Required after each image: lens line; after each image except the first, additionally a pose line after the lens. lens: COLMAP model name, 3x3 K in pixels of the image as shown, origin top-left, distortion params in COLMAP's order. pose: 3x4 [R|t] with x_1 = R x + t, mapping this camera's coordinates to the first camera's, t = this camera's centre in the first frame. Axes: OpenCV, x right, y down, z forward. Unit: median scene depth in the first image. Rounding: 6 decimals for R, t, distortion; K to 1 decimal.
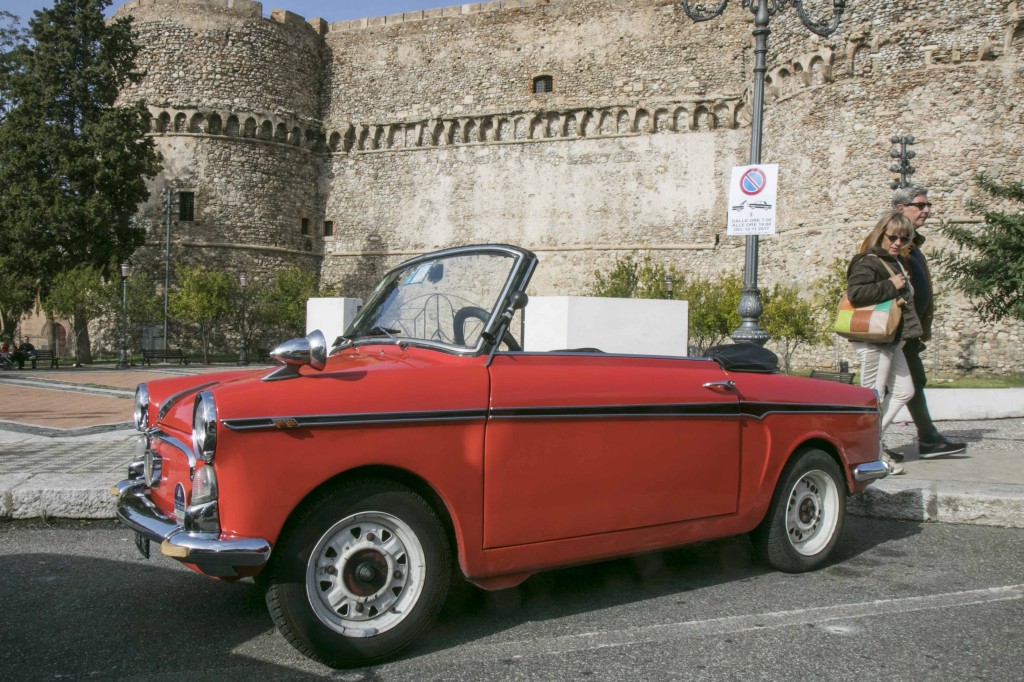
lens RADIAL K [[758.0, 0, 488.8], [0, 758.0, 336.8], [0, 0, 1]] dist [-0.099130, 0.088290]
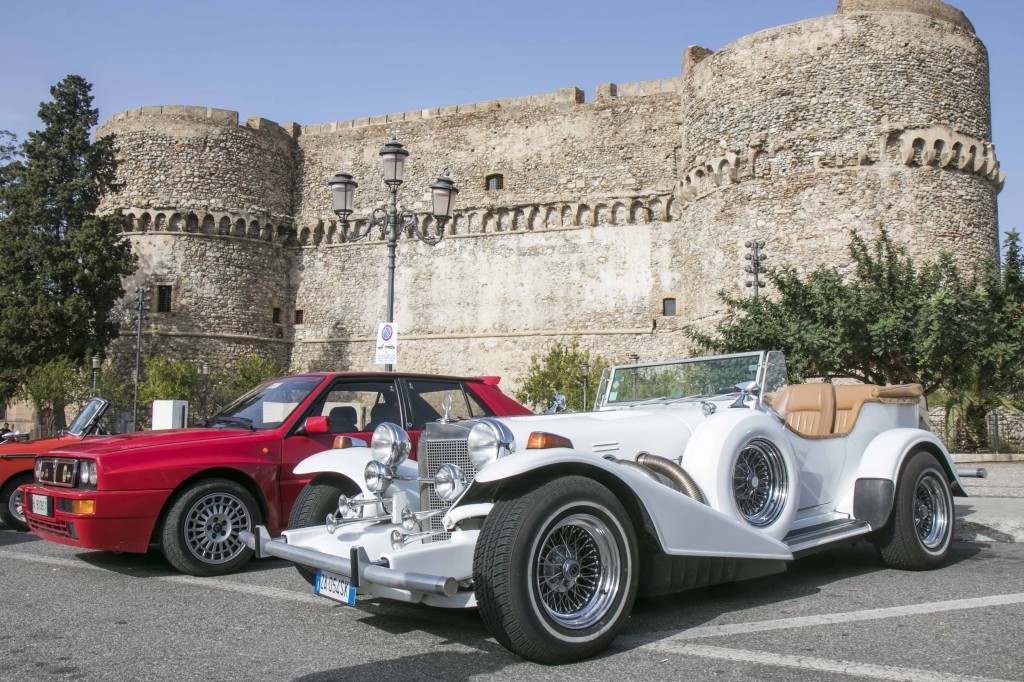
lens RADIAL K [[812.1, 0, 512.0], [0, 812.1, 341.0], [0, 0, 1]] dist [-0.096285, 0.089570]
pose [[0.999860, -0.011724, -0.011911, 0.111380], [0.010592, 0.995794, -0.091002, -0.003339], [0.012928, 0.090863, 0.995779, -0.141108]]
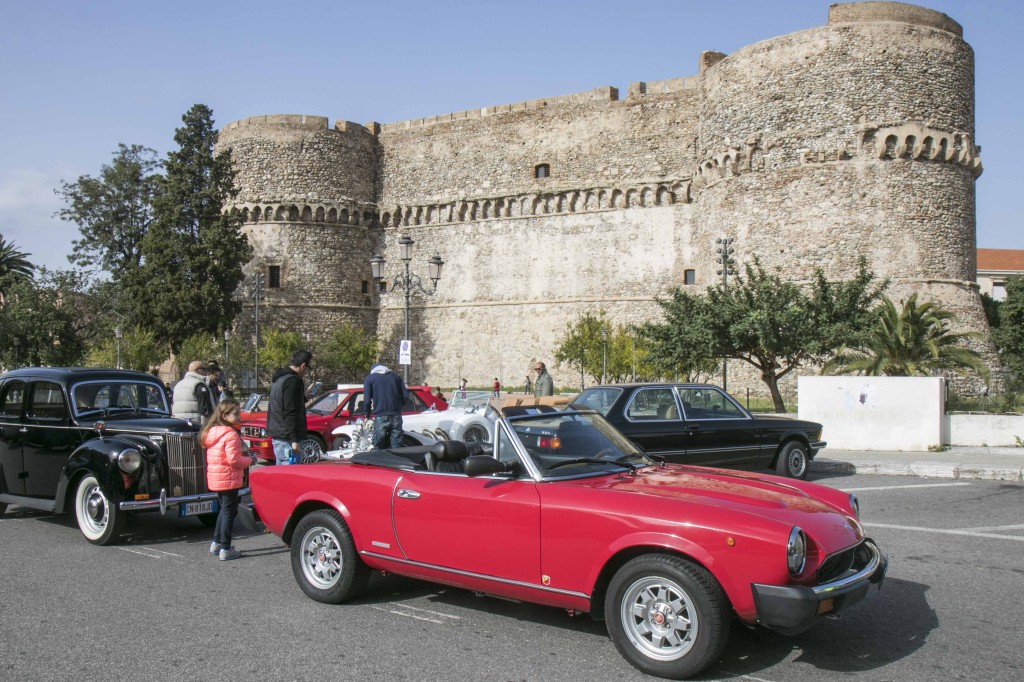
lens RADIAL K [[812.1, 0, 512.0], [0, 812.1, 341.0], [0, 0, 1]] dist [-0.096285, 0.089570]
pose [[0.990828, -0.019716, -0.133681, 0.203115], [0.017483, 0.999688, -0.017857, -0.027655], [0.133992, 0.015356, 0.990863, -0.361391]]
